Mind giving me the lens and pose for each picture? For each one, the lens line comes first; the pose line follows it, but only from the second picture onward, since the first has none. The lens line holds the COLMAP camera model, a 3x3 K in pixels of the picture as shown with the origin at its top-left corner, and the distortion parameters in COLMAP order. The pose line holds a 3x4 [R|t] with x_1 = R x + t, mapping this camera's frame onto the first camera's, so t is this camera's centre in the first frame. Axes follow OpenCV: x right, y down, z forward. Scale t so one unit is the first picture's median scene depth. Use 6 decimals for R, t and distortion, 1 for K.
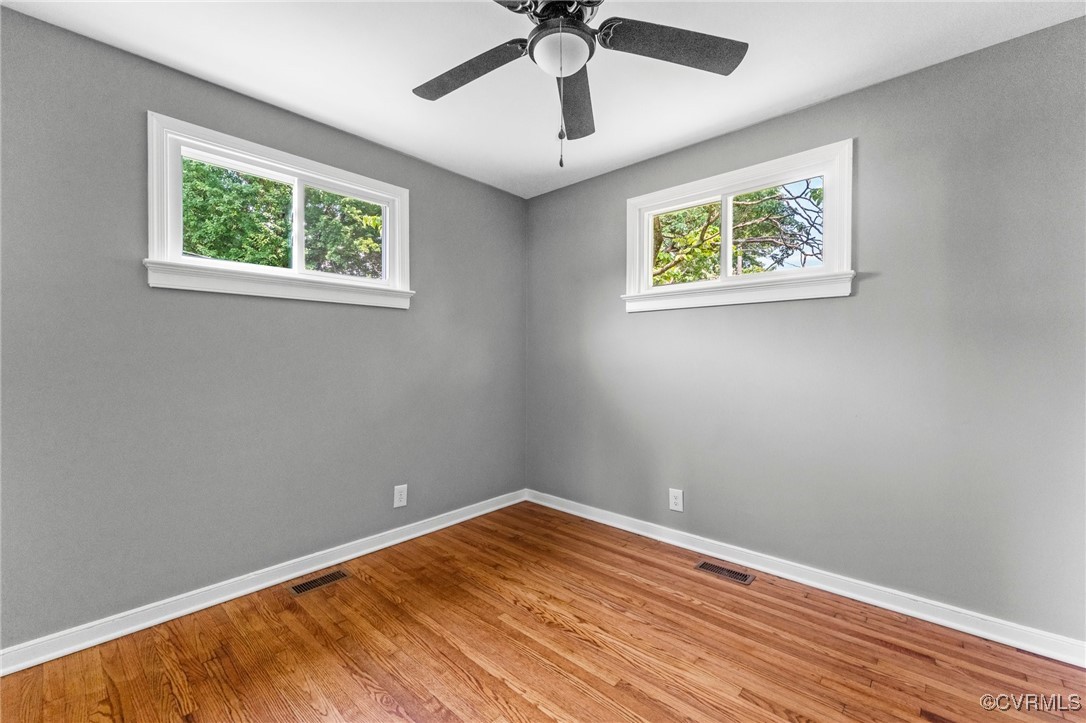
lens RADIAL K [[441.1, 0, 537.6], [0, 441.1, 361.2], [0, 0, 1]] dist [-0.001430, -0.000690]
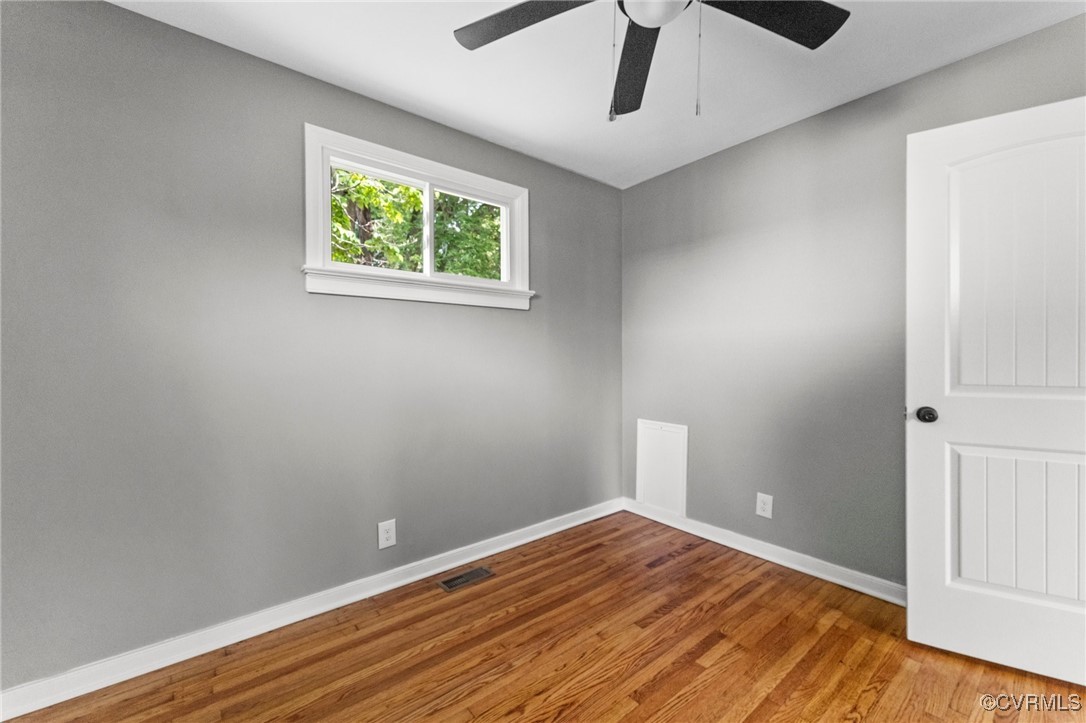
lens RADIAL K [[441.1, 0, 538.5], [0, 441.1, 356.2], [0, 0, 1]] dist [-0.001430, -0.000690]
pose [[0.150593, -0.001366, 0.988595, -0.633524], [0.017502, 0.999846, -0.001285, -0.010434], [-0.988441, 0.017496, 0.150594, 0.843587]]
